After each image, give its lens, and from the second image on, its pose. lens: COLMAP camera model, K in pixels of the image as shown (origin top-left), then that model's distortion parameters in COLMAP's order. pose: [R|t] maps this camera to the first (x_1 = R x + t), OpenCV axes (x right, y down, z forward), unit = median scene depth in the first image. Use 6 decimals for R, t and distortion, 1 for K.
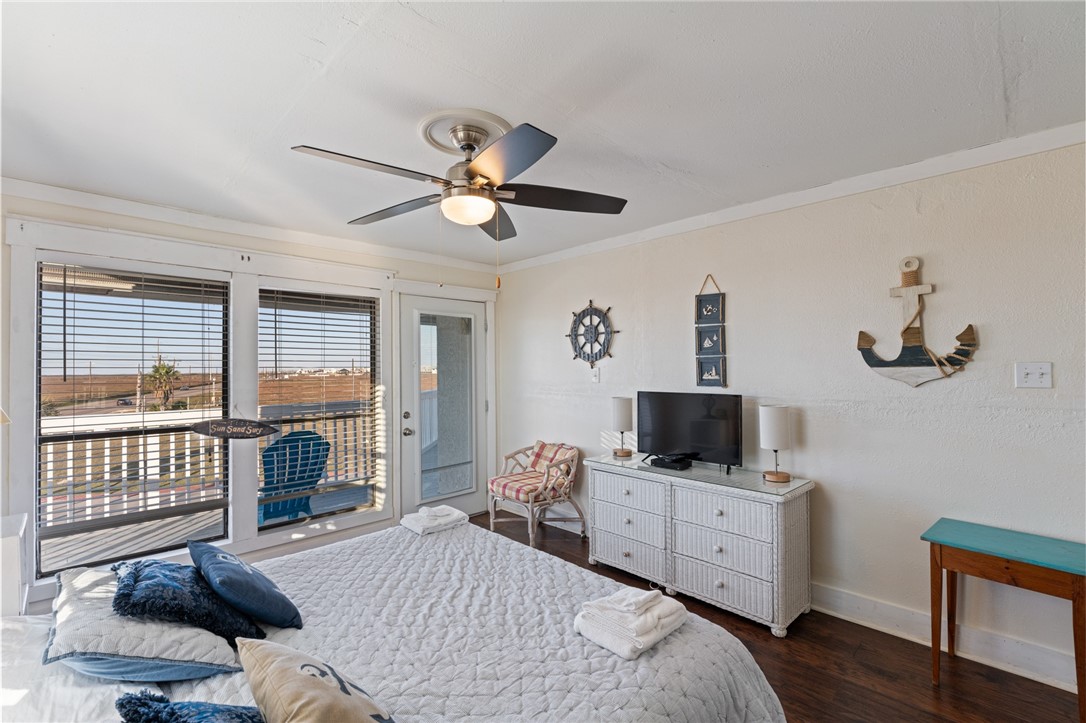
lens RADIAL K [[484.7, 0, 549.4], [0, 484.7, 356.5], [0, 0, 1]] dist [0.001822, 0.000608]
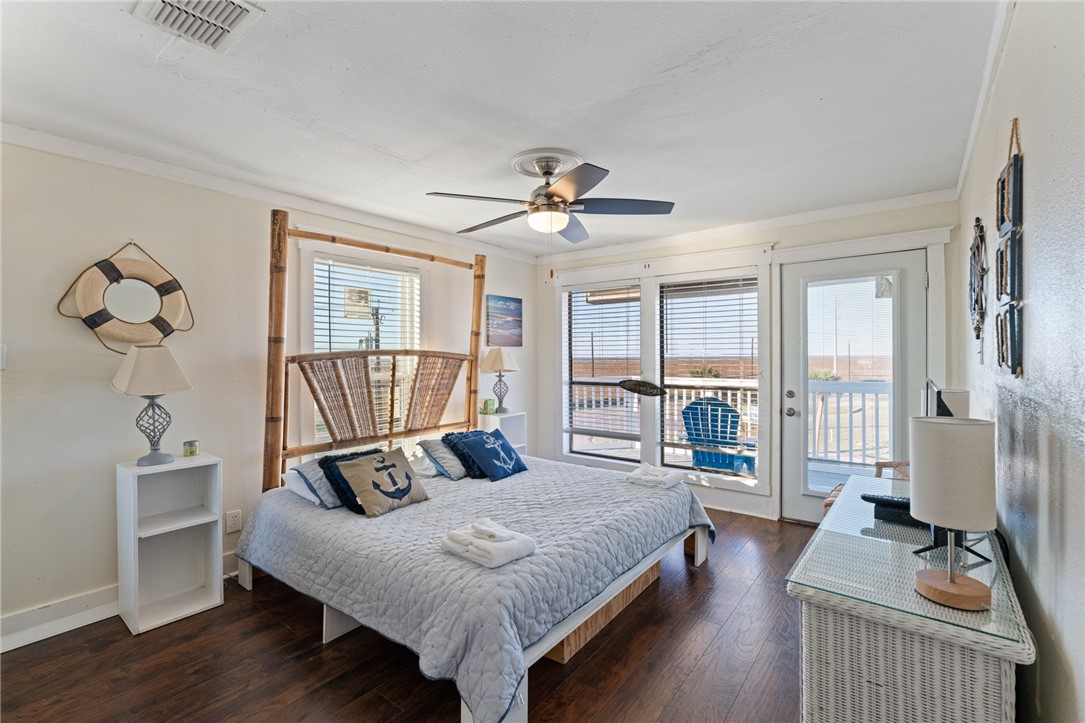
lens RADIAL K [[484.3, 0, 541.2], [0, 484.3, 360.2], [0, 0, 1]] dist [0.001822, 0.000608]
pose [[0.143054, 0.020772, -0.989497, 0.631796], [0.030857, 0.999200, 0.025437, 0.019937], [0.989234, -0.034171, 0.142298, 0.440211]]
